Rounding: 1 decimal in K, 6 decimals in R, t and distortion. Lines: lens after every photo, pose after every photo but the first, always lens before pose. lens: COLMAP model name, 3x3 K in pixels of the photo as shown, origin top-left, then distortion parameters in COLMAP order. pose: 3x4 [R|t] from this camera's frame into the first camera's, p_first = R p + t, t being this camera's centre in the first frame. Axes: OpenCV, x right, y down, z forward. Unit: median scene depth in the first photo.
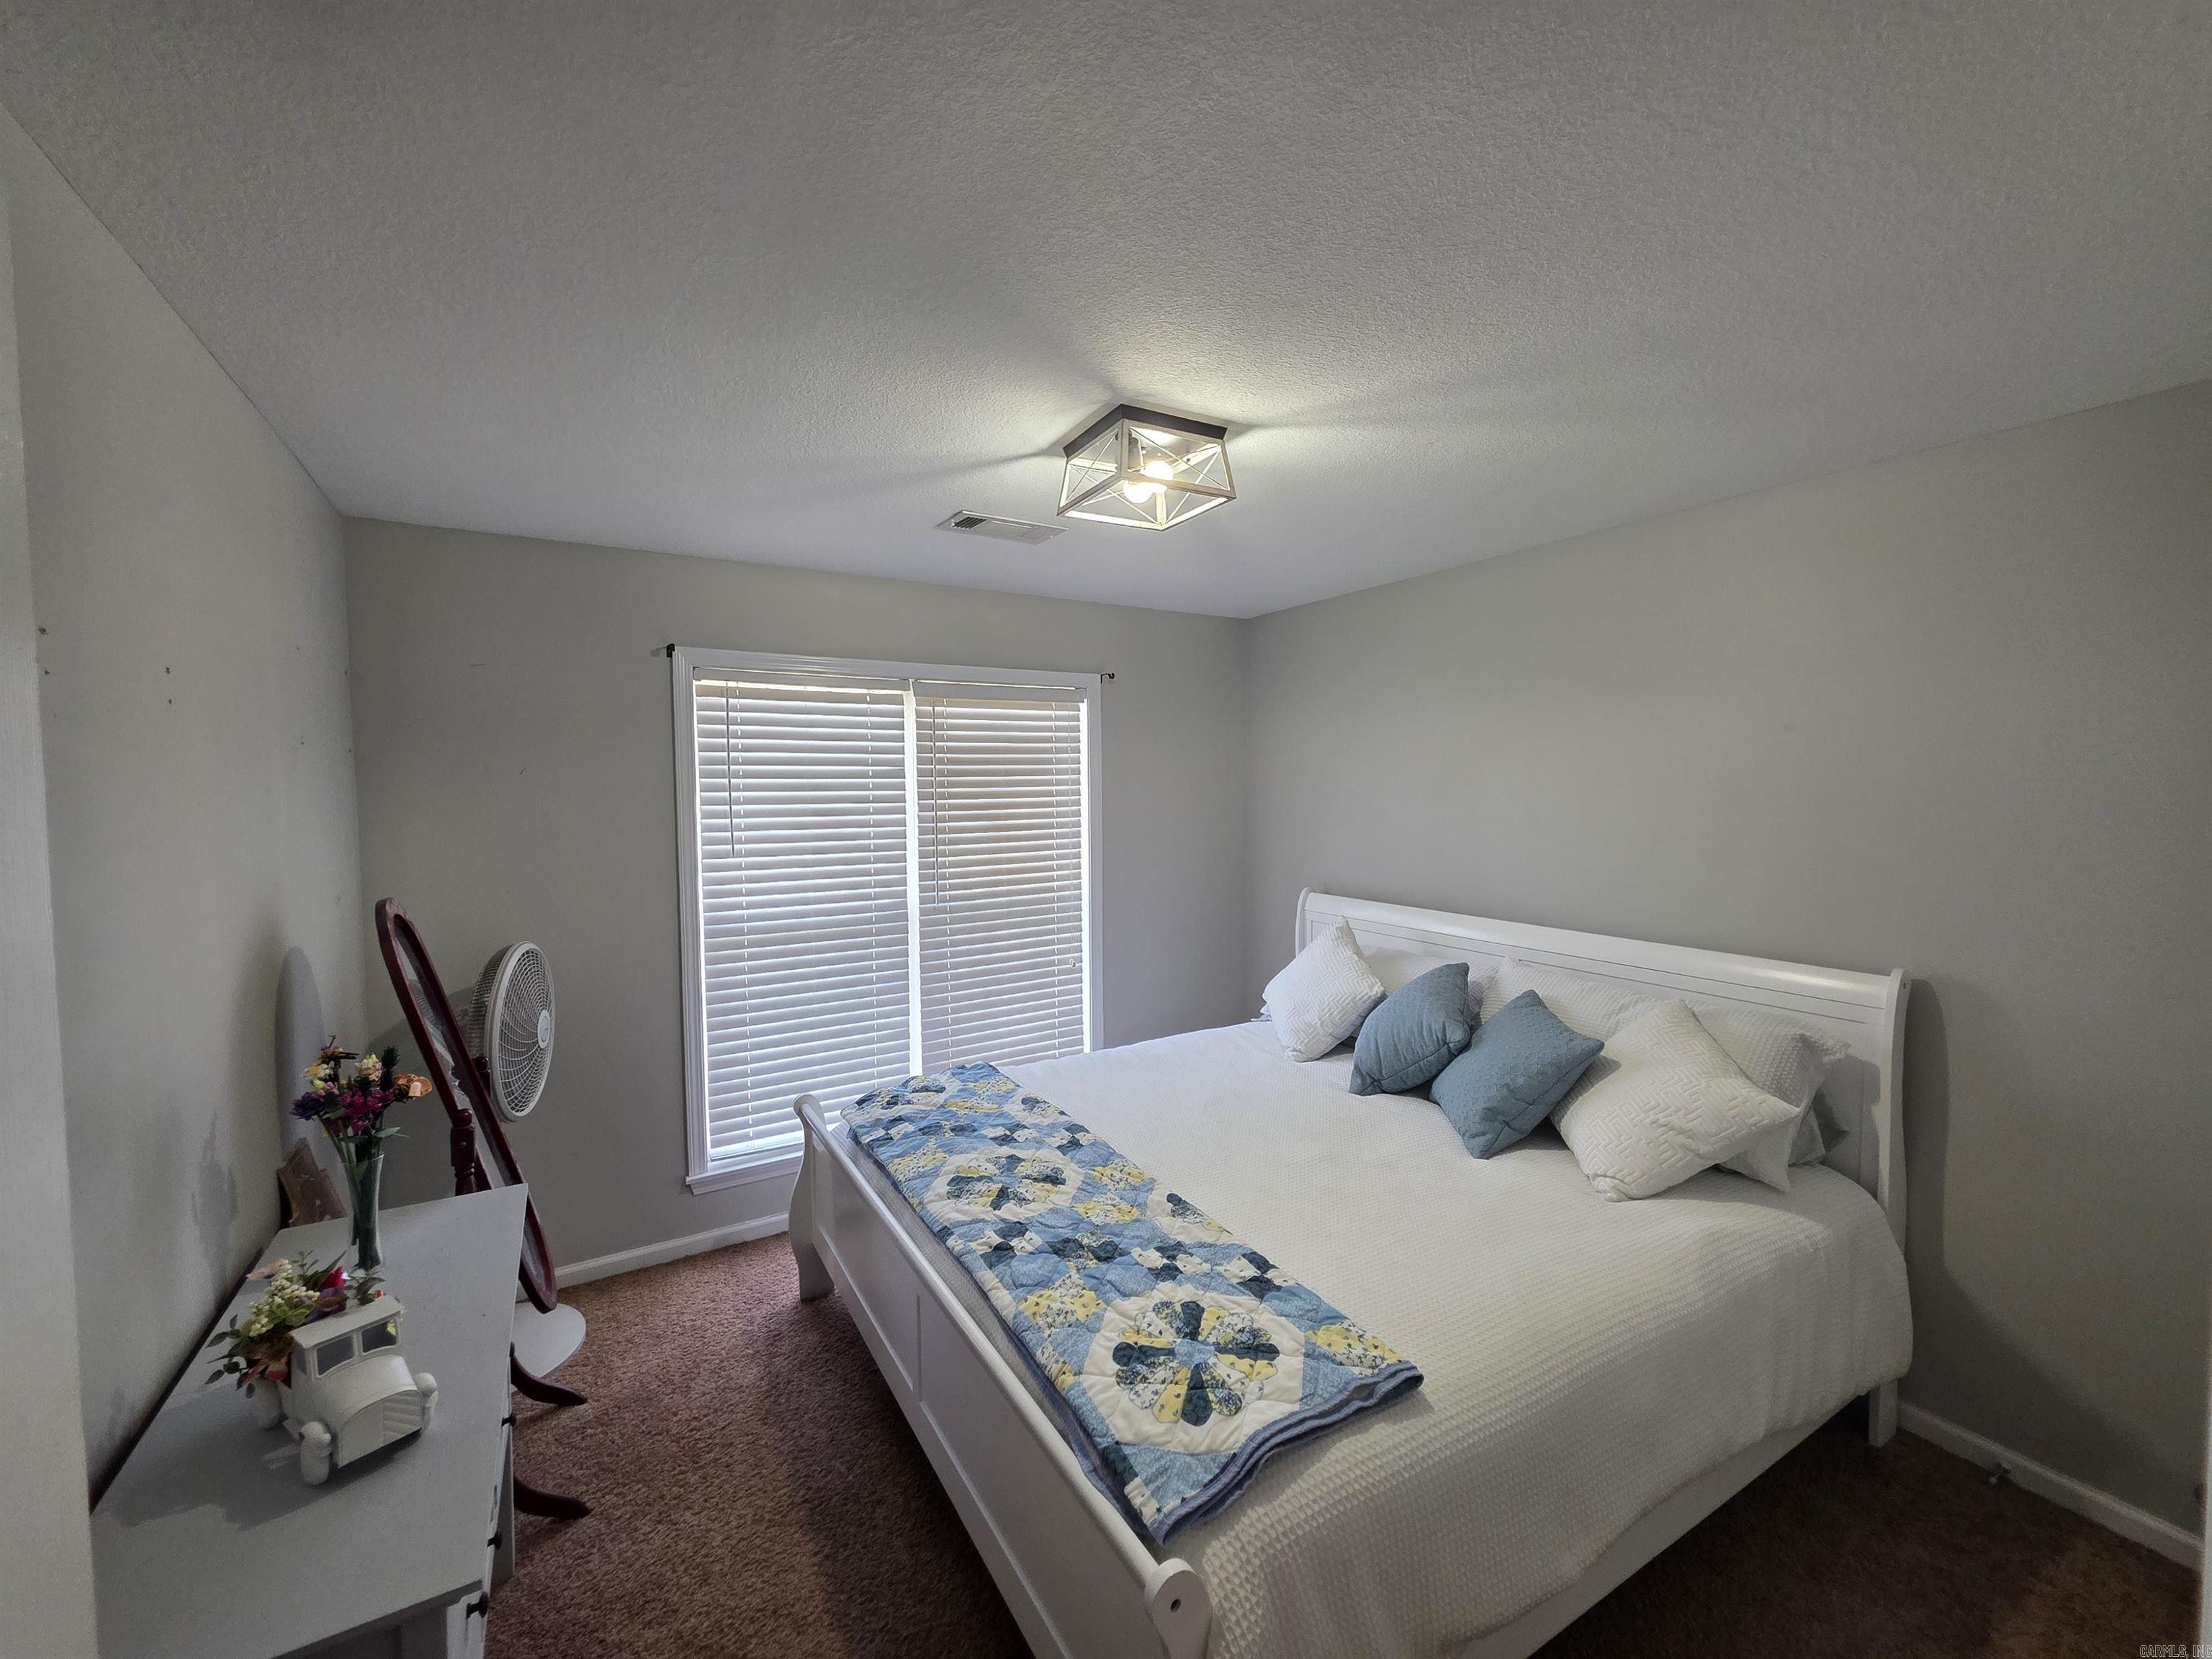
lens RADIAL K [[878.2, 0, 1106.0], [0, 878.2, 829.5], [0, 0, 1]] dist [0.000166, 0.000012]
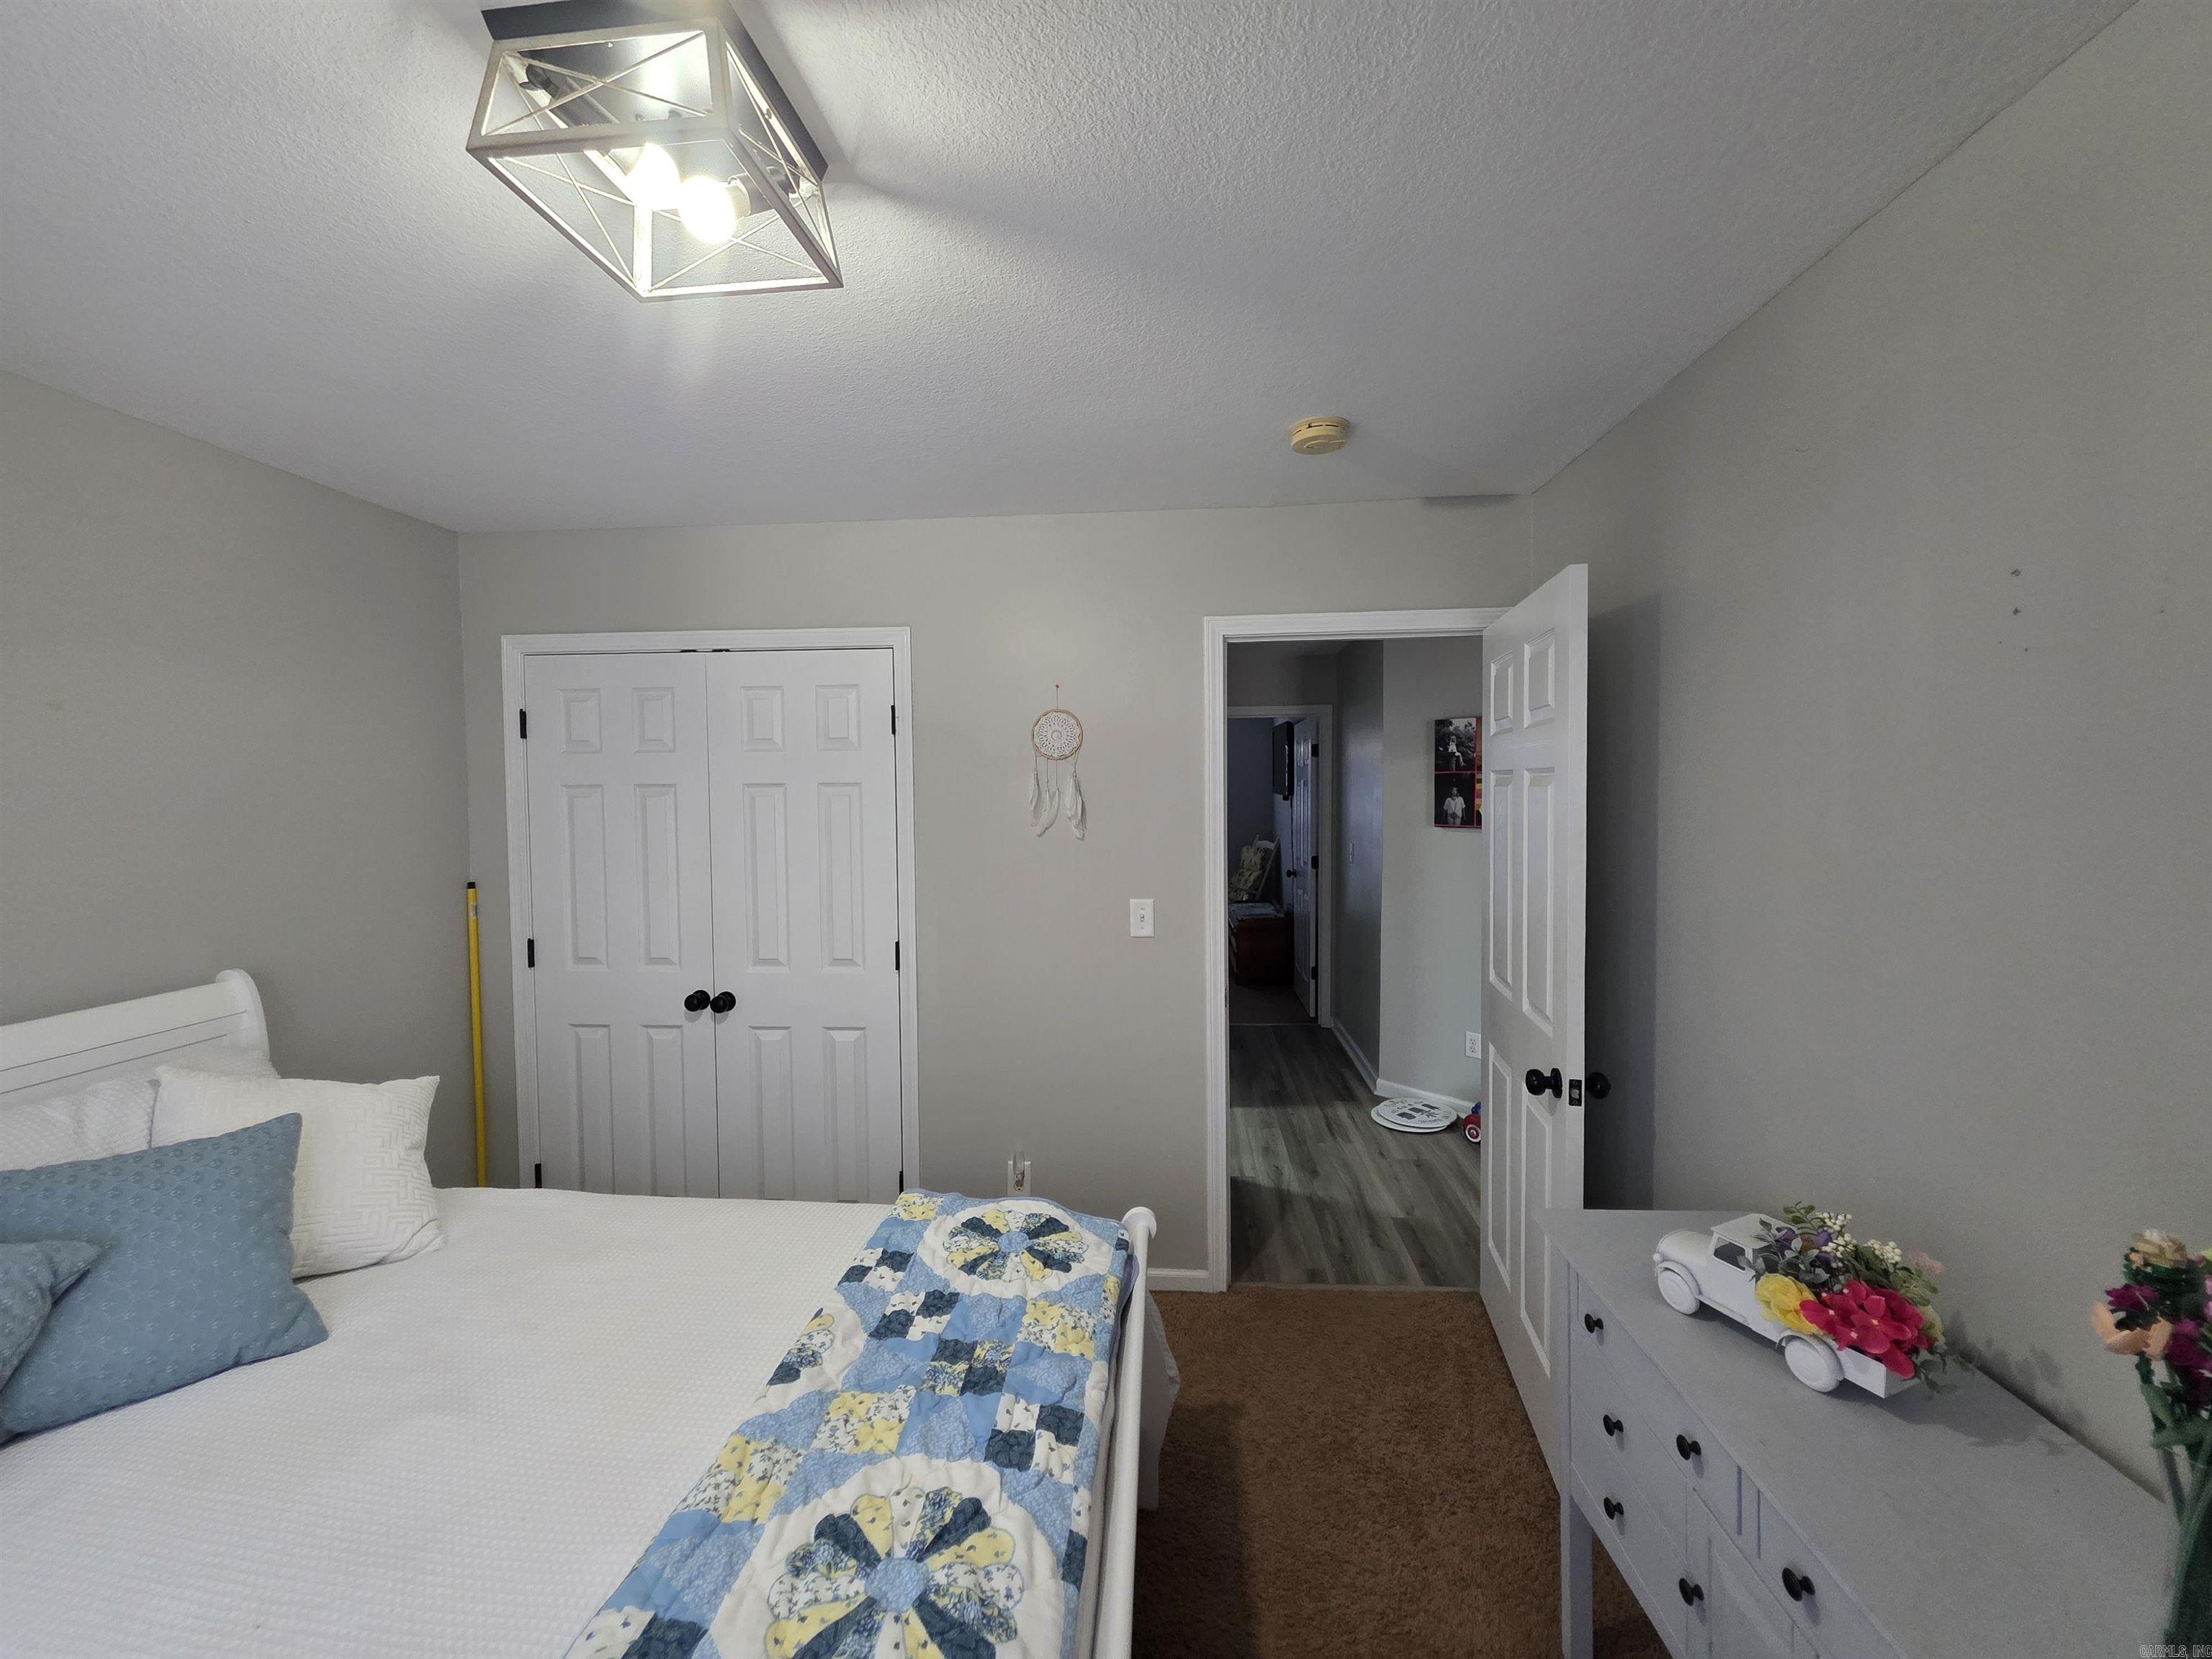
lens RADIAL K [[878.2, 0, 1106.0], [0, 878.2, 829.5], [0, 0, 1]] dist [0.000166, 0.000012]
pose [[-0.814968, -0.003727, 0.579493, -0.493004], [0.051126, 0.995618, 0.078303, -0.025752], [-0.577246, 0.093441, -0.811207, 1.343137]]
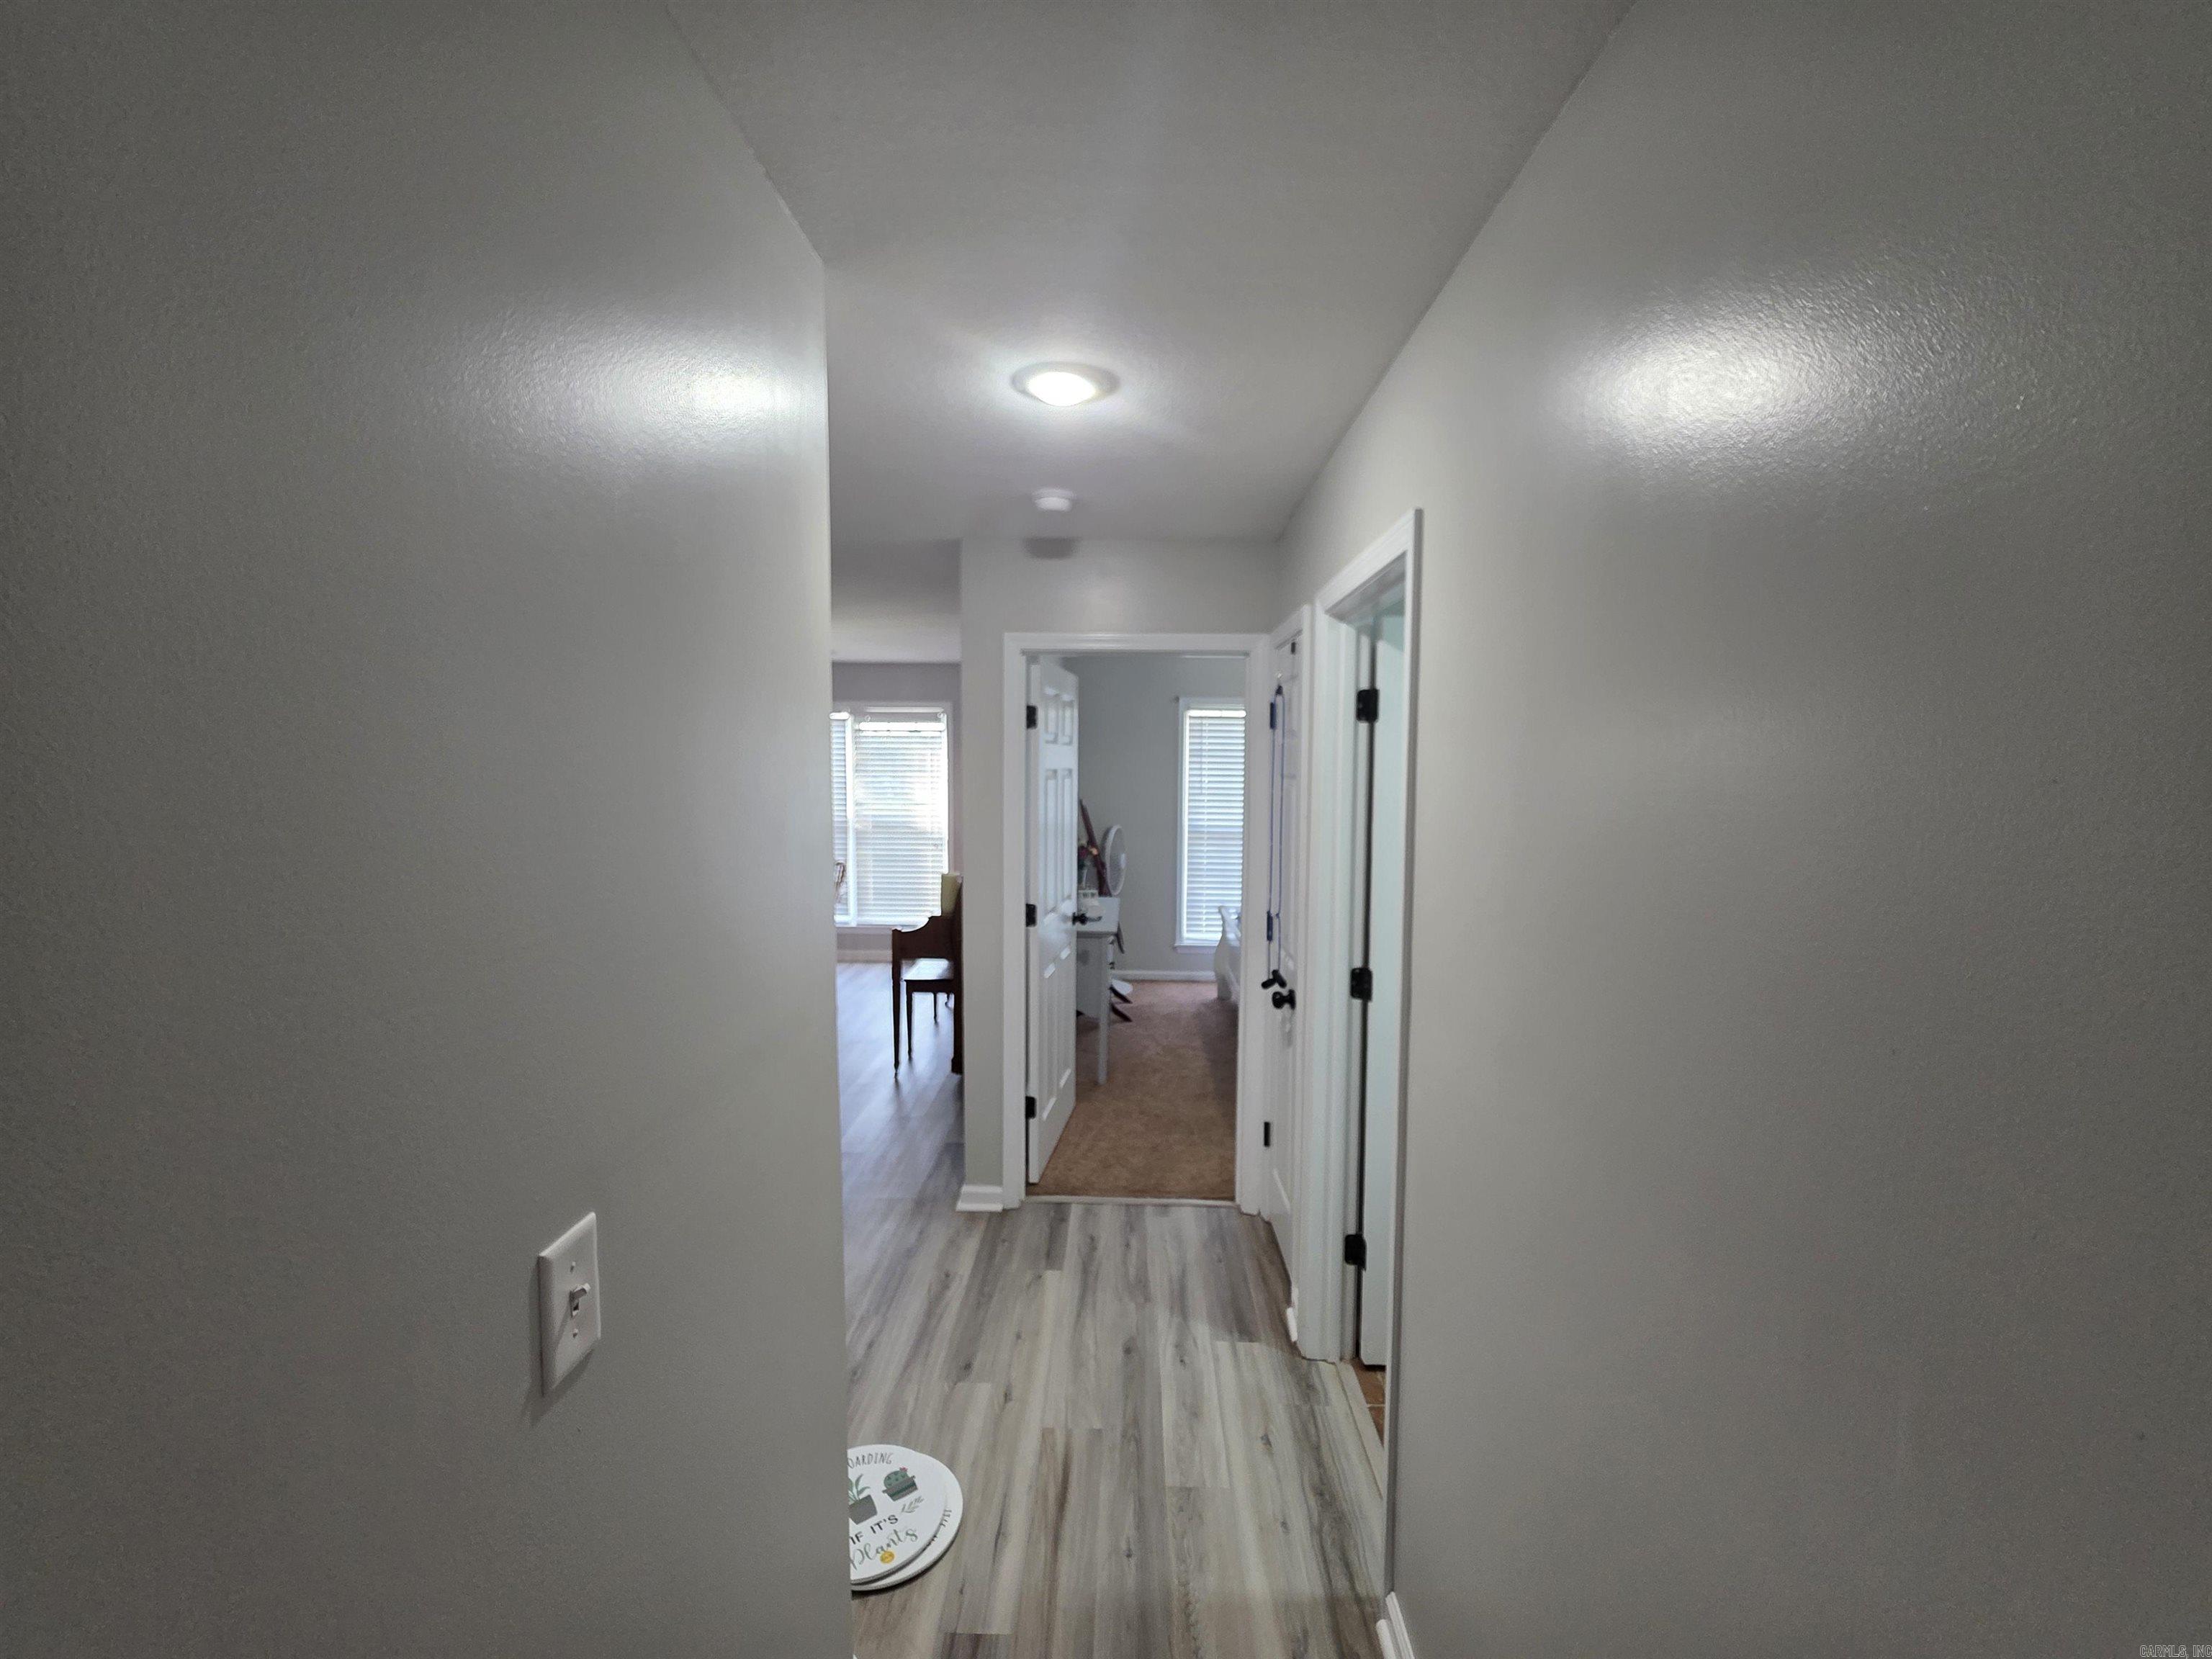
lens RADIAL K [[878.2, 0, 1106.0], [0, 878.2, 829.5], [0, 0, 1]] dist [0.000166, 0.000012]
pose [[0.838999, 0.053896, -0.541457, 0.816973], [-0.038790, 0.998475, 0.039281, 0.061899], [0.542749, -0.011954, 0.839810, -1.375668]]
